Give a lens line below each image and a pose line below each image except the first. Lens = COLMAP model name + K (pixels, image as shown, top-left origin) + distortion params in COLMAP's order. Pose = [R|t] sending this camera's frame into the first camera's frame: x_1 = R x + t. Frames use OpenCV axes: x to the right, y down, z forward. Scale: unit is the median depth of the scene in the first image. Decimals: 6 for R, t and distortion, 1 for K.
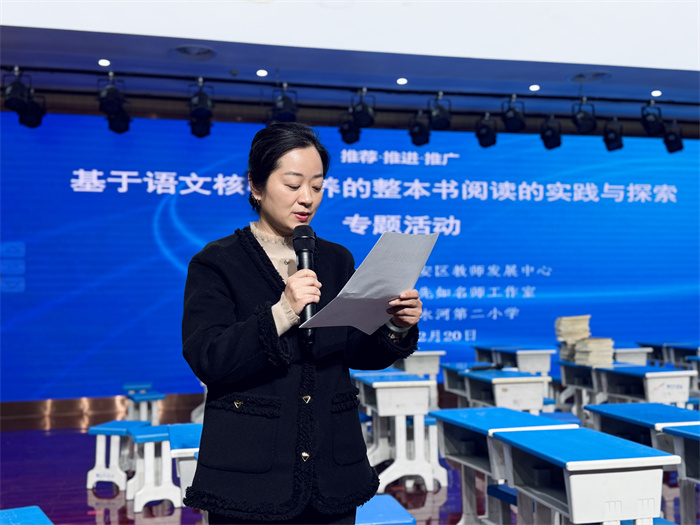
lens RADIAL K [[800.5, 0, 363.3], [0, 800.5, 288.6], [0, 0, 1]] dist [0.093351, 0.000000]
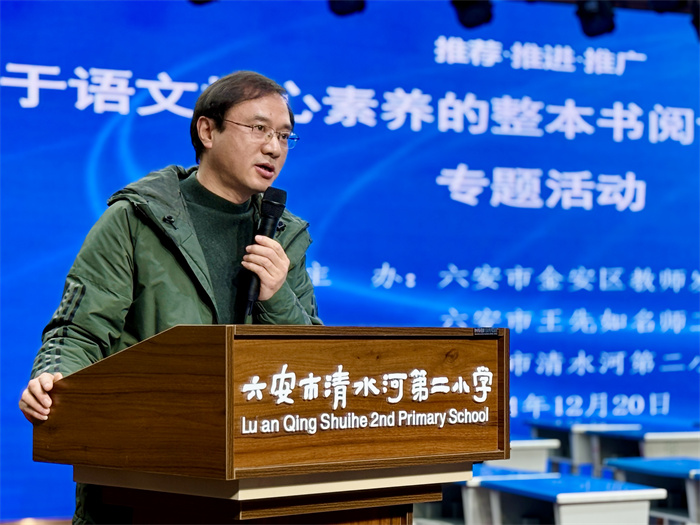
lens RADIAL K [[1704.8, 0, 349.7], [0, 1704.8, 303.6], [0, 0, 1]] dist [0.130775, 0.000000]
pose [[0.985559, 0.016608, 0.168515, -0.256047], [-0.015348, 0.999844, -0.008781, 0.006262], [-0.168634, 0.006068, 0.985660, -0.059016]]
